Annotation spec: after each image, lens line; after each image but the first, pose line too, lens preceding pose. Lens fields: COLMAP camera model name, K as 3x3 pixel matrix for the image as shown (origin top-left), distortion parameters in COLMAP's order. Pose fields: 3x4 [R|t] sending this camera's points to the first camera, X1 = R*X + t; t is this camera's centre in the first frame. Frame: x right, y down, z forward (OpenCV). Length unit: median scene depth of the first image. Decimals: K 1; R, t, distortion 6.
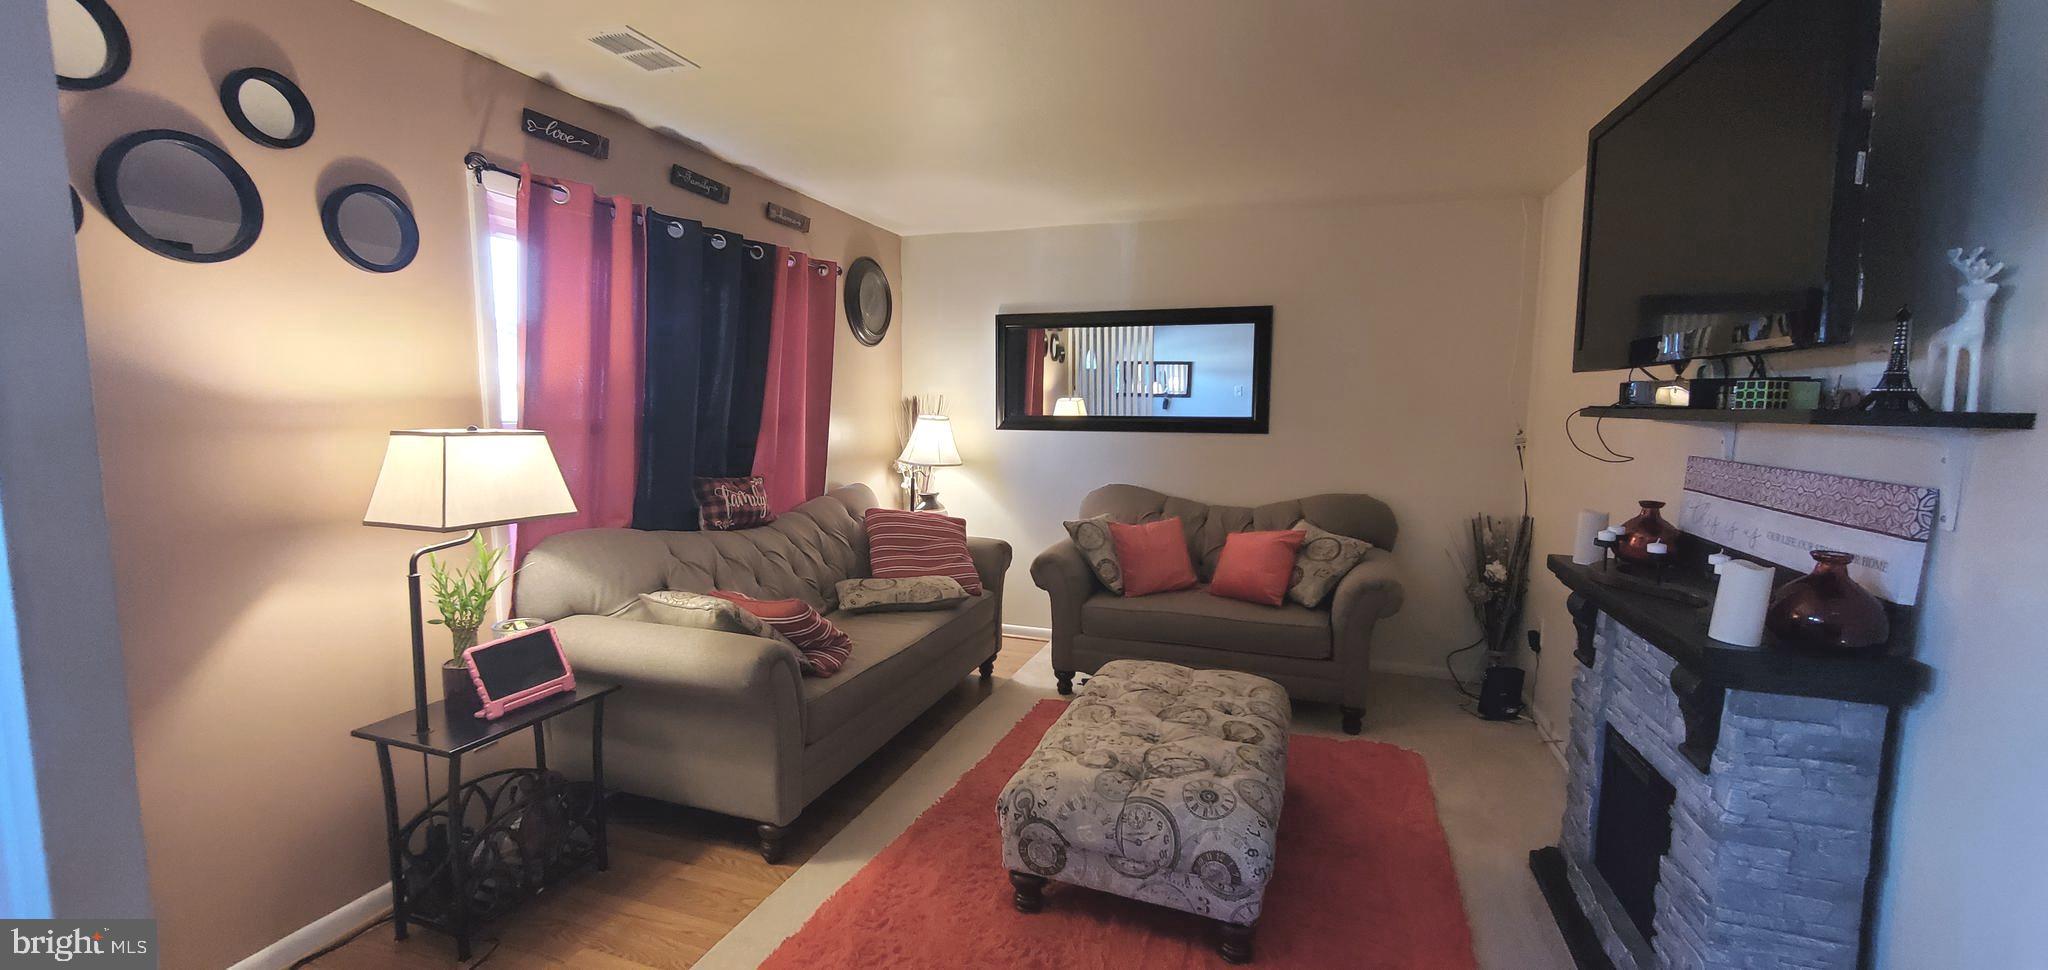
lens RADIAL K [[819.6, 0, 1015.4], [0, 819.6, 492.1], [0, 0, 1]] dist [0.000033, 0.000042]
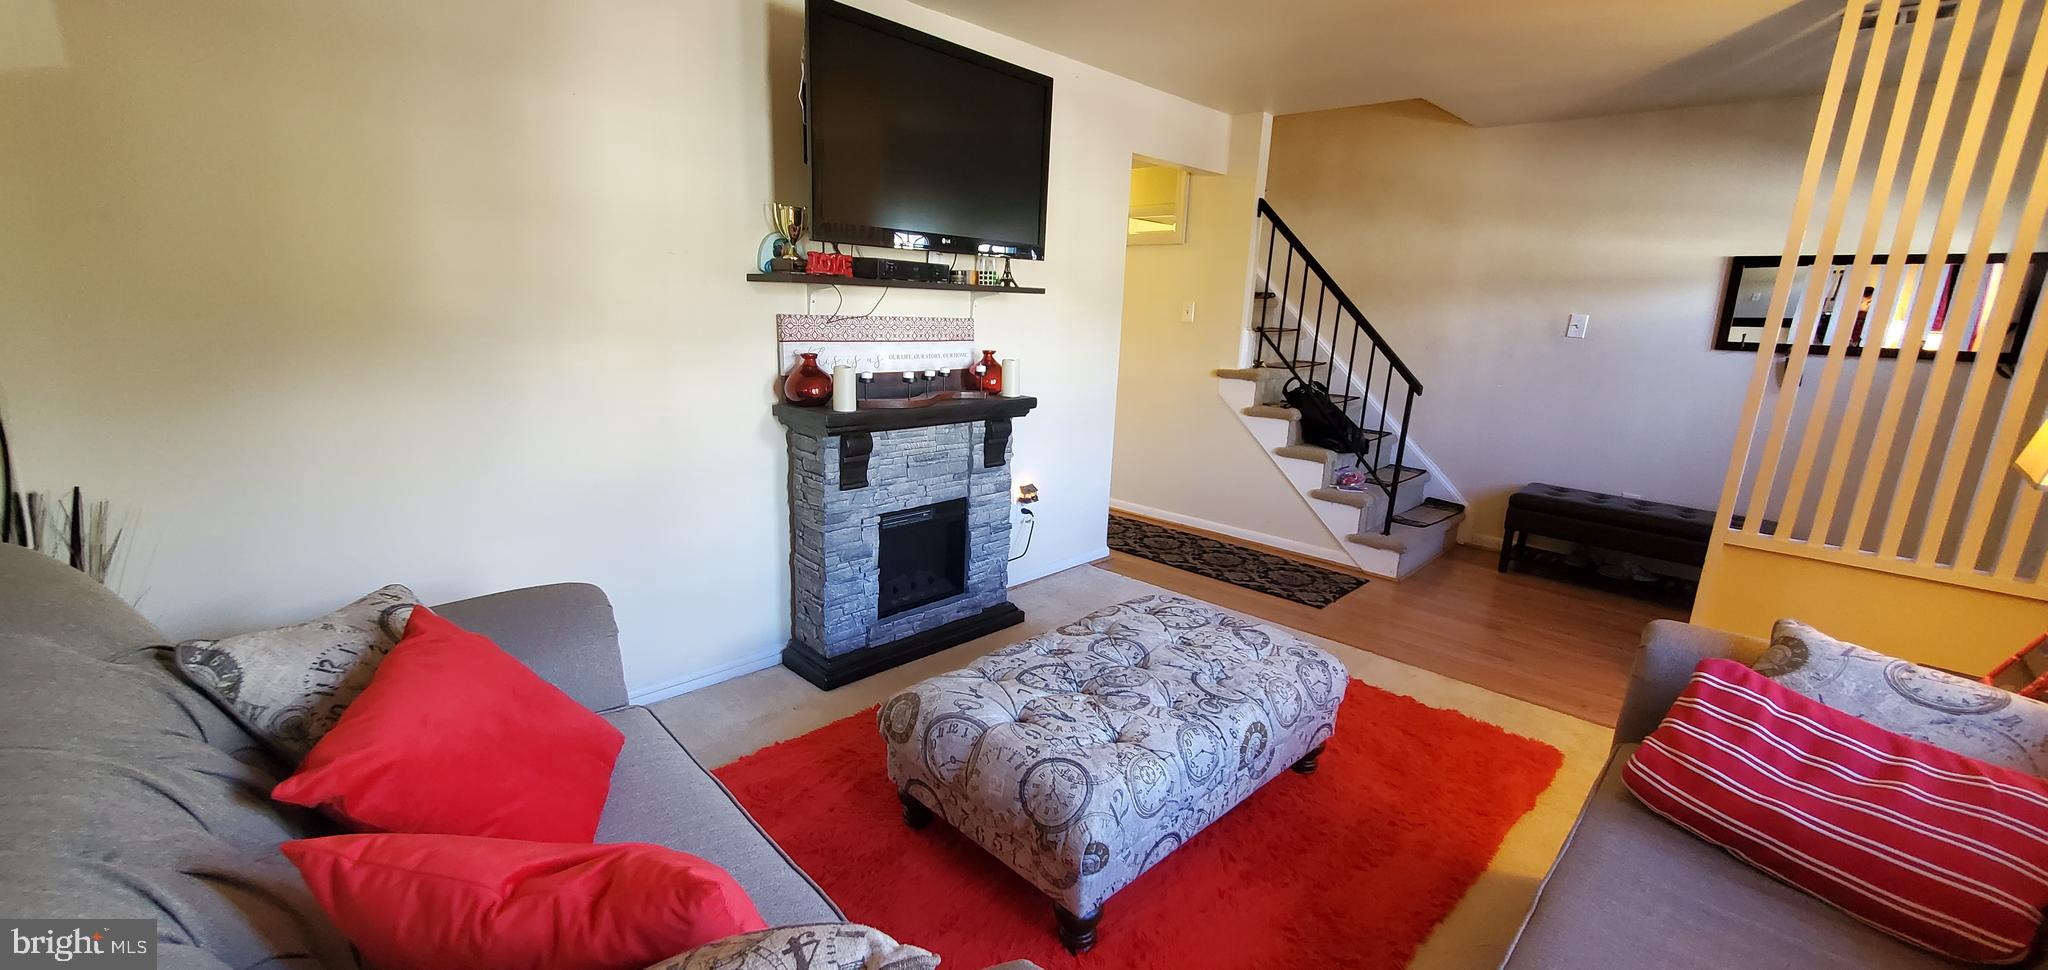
lens RADIAL K [[819.6, 0, 1015.4], [0, 819.6, 492.1], [0, 0, 1]] dist [0.000033, 0.000042]
pose [[-0.909323, -0.139396, 0.392046, -0.010006], [-0.005274, 0.945999, 0.324127, -0.163837], [-0.416057, 0.292668, -0.860954, 1.704289]]
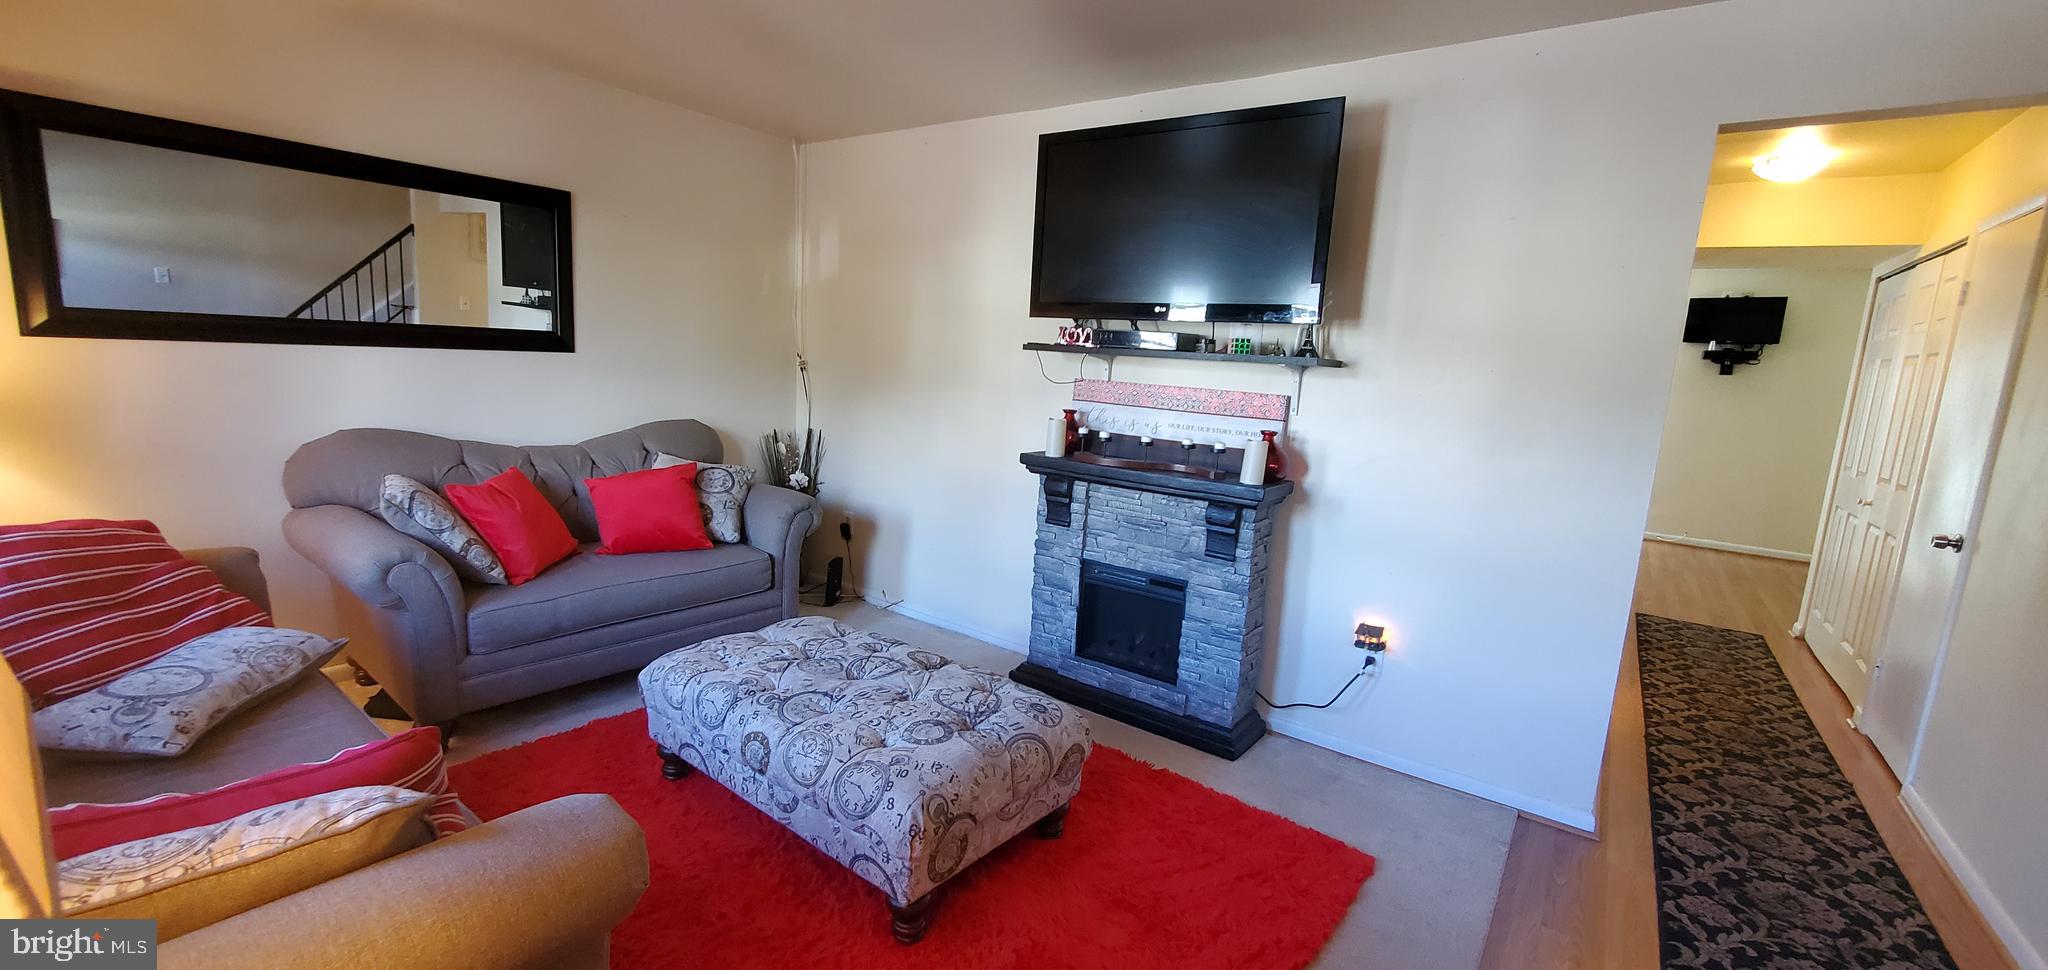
lens RADIAL K [[819.6, 0, 1015.4], [0, 819.6, 492.1], [0, 0, 1]] dist [0.000033, 0.000042]
pose [[0.302884, -0.148740, 0.941349, -0.577938], [0.047760, 0.988874, 0.140882, -0.046822], [-0.951830, 0.002288, 0.306618, 0.547208]]
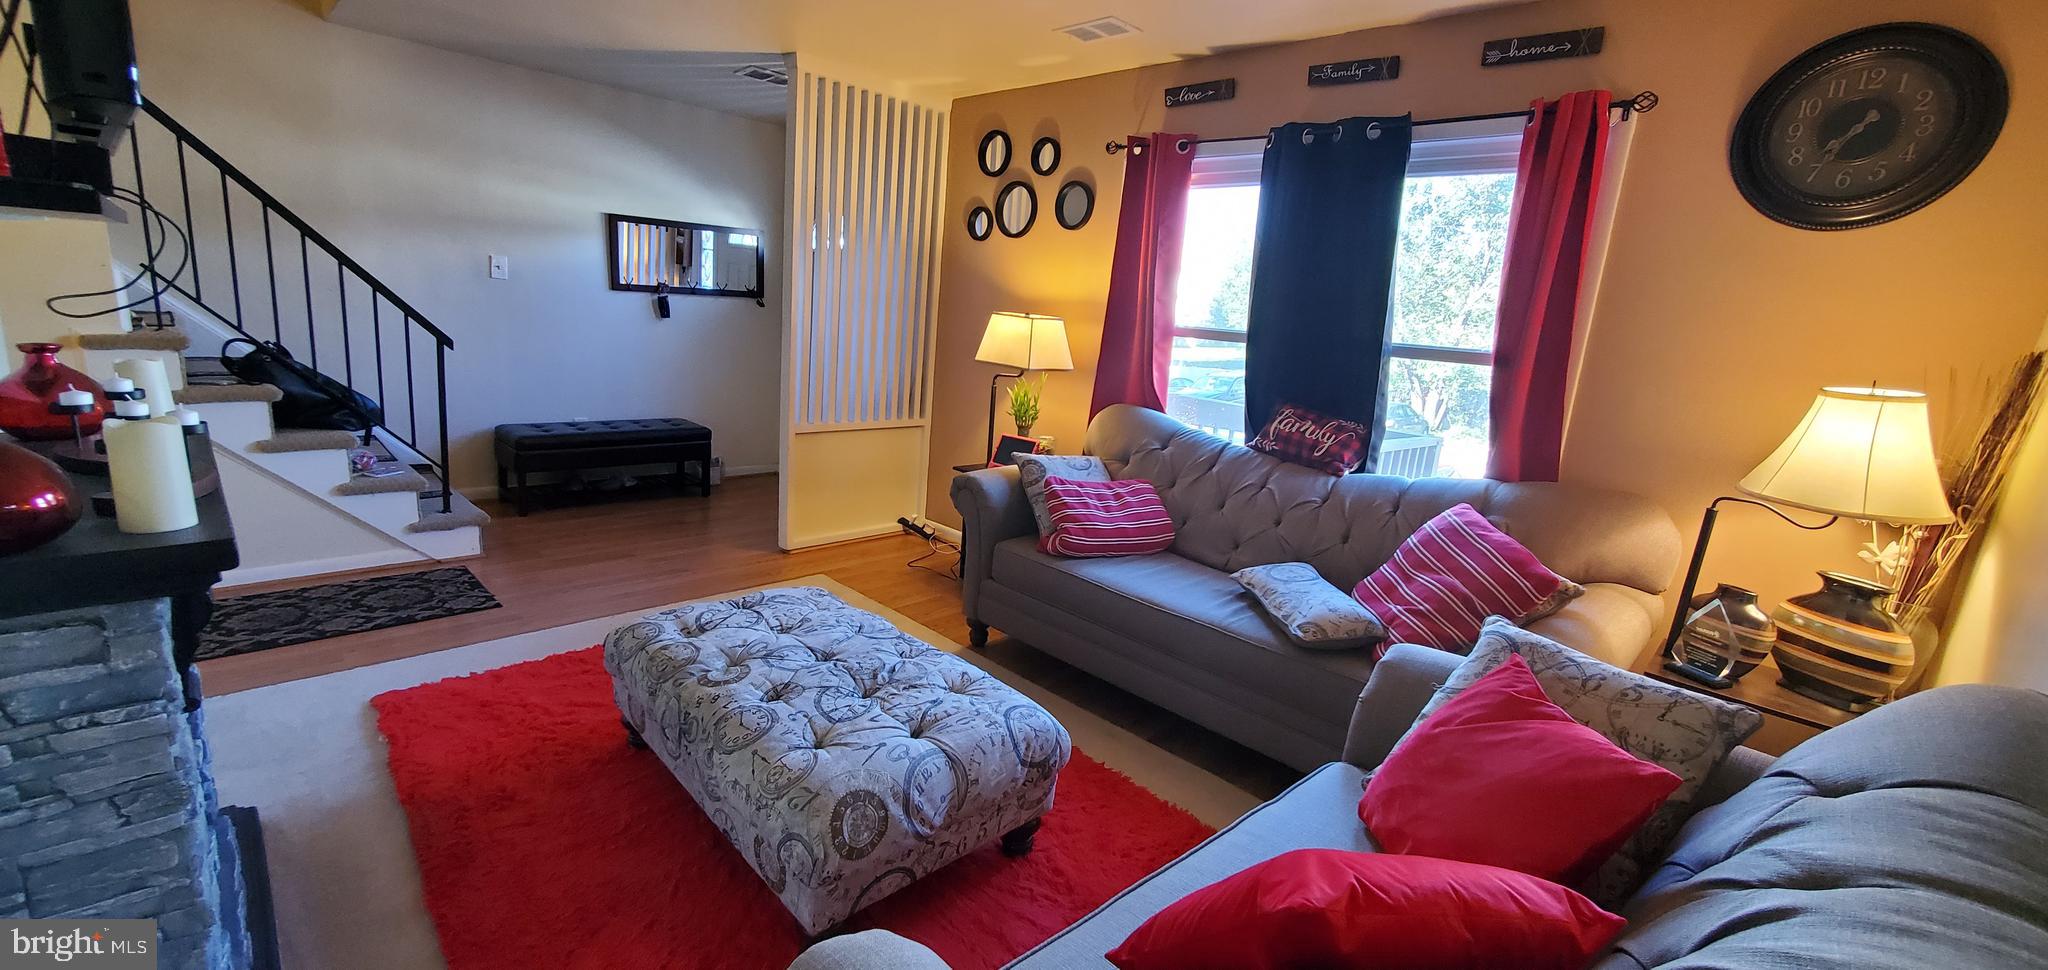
lens RADIAL K [[808.7, 0, 1030.6], [0, 808.7, 497.8], [0, 0, 1]] dist [0.001182, 0.000112]
pose [[-0.417009, 0.167419, -0.893350, 0.790840], [-0.177366, 0.949003, 0.260641, -0.126457], [0.891429, 0.267140, -0.366048, 1.421579]]
